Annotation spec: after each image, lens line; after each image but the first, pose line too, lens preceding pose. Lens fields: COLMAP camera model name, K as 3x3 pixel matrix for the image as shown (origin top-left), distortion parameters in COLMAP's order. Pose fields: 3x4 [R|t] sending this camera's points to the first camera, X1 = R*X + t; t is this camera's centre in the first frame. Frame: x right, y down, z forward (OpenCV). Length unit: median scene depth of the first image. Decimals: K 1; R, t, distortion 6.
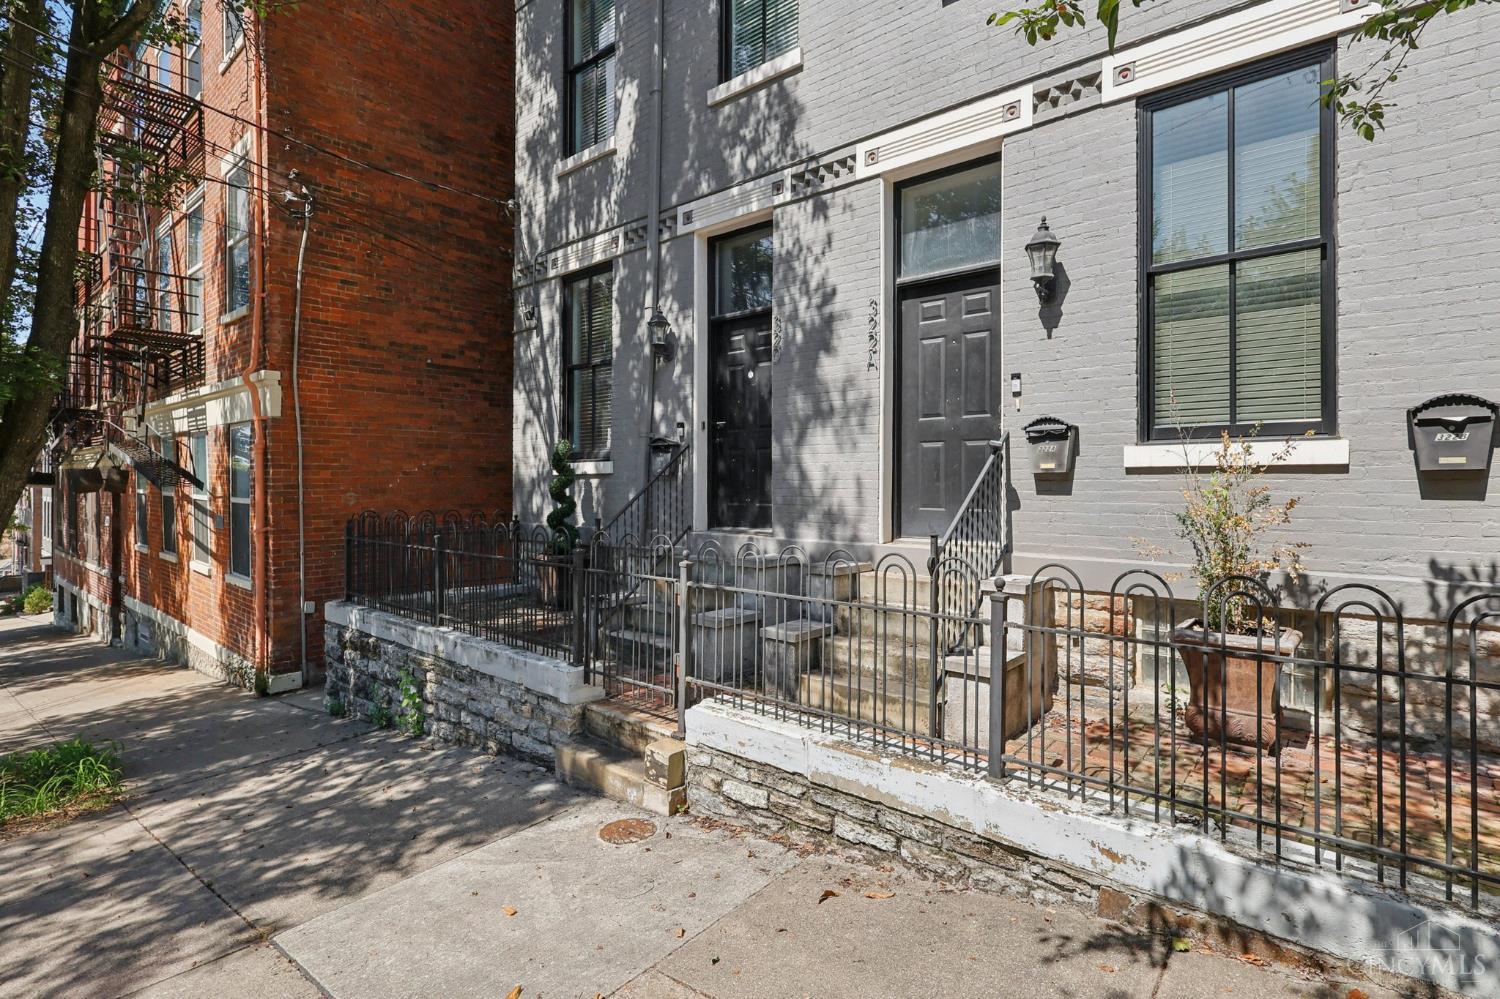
lens RADIAL K [[721.0, 0, 743.7], [0, 721.0, 500.4], [0, 0, 1]] dist [0.002706, 0.000248]
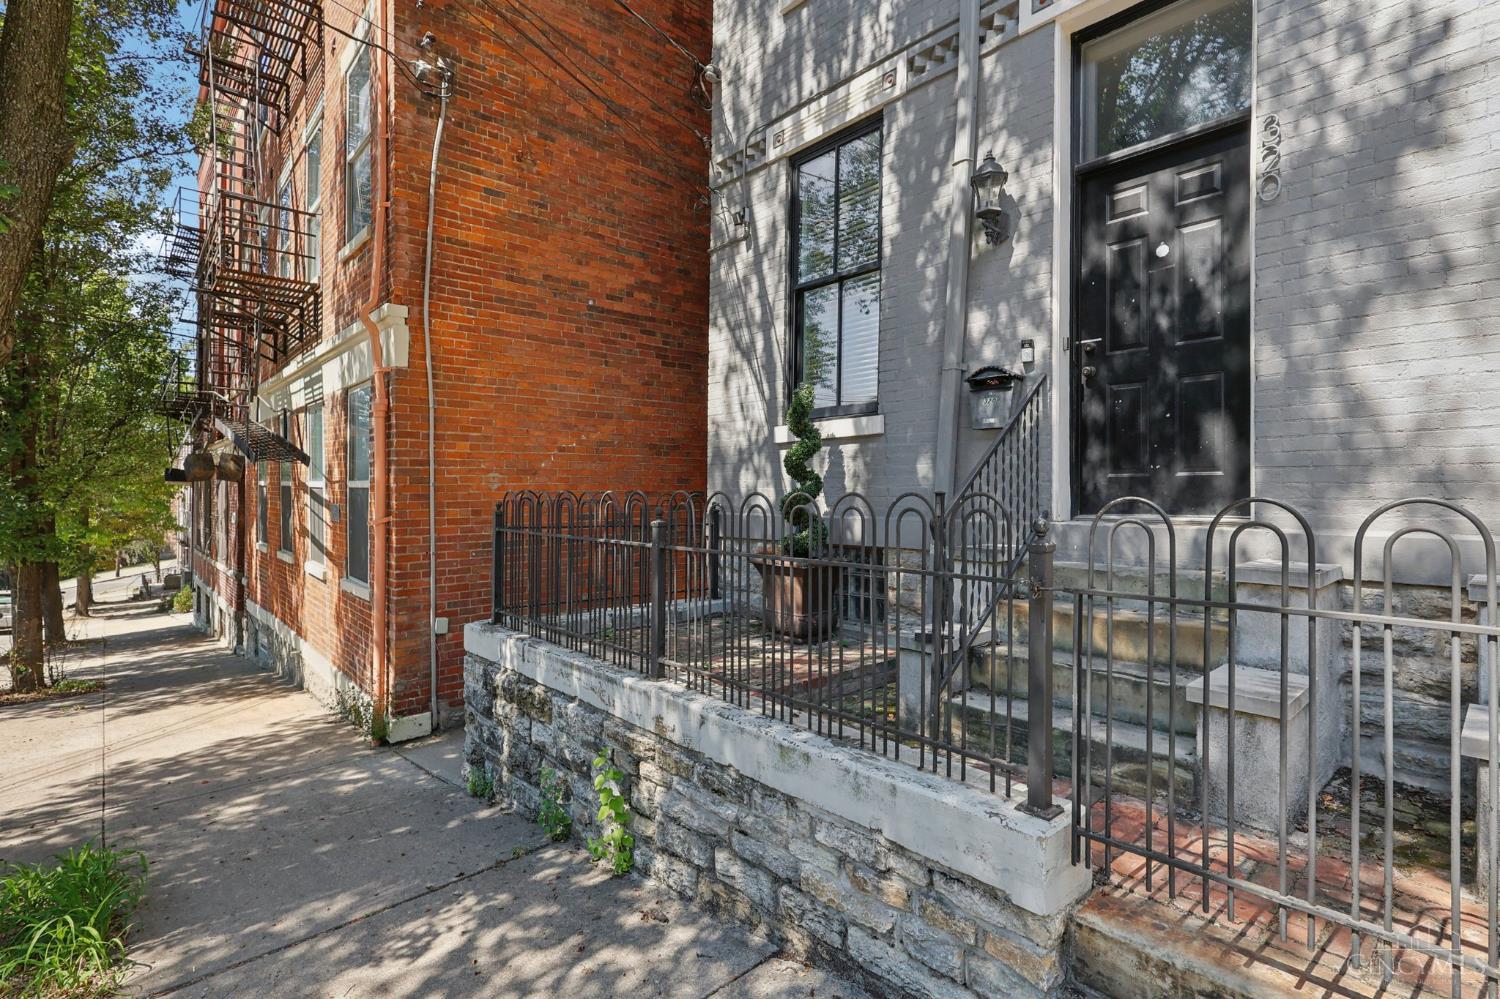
lens RADIAL K [[712.3, 0, 758.7], [0, 712.3, 498.1], [0, 0, 1]] dist [-0.000422, 0.000117]
pose [[0.993242, 0.000831, -0.116056, -0.197239], [-0.002531, 0.999892, -0.014505, 0.027393], [0.116032, 0.014701, 0.993137, 0.315472]]
